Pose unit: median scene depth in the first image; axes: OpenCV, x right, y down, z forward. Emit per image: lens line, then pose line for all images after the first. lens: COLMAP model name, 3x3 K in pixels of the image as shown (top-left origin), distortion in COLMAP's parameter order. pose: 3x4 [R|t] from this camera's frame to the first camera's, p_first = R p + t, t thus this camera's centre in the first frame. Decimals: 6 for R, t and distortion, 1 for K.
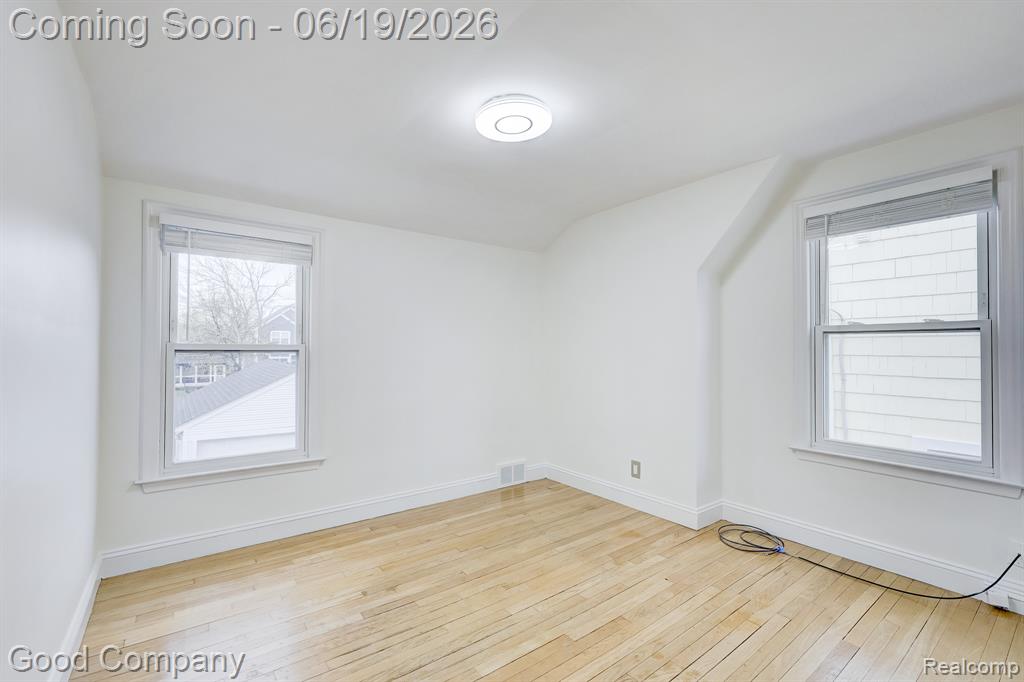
lens RADIAL K [[437.1, 0, 518.8], [0, 437.1, 341.3], [0, 0, 1]] dist [-0.001050, -0.000316]
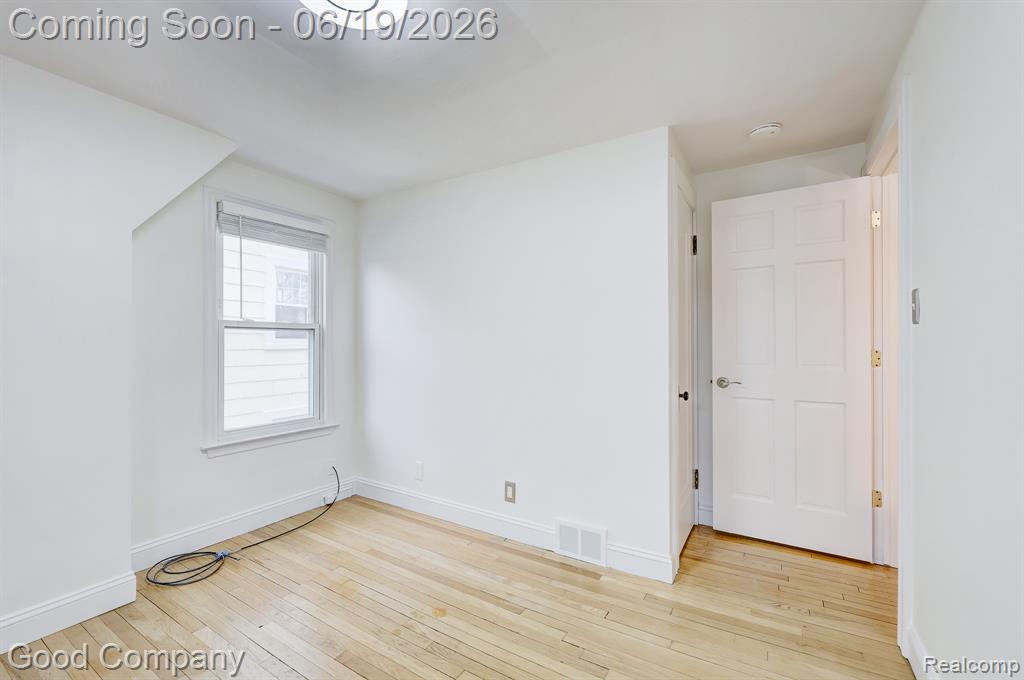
lens RADIAL K [[437.1, 0, 518.8], [0, 437.1, 340.3], [0, 0, 1]] dist [-0.001050, -0.000316]
pose [[-0.347519, 0.004003, 0.937664, -0.546555], [-0.007836, 0.999944, -0.007173, 0.013651], [-0.937640, -0.009840, -0.347468, 0.772313]]
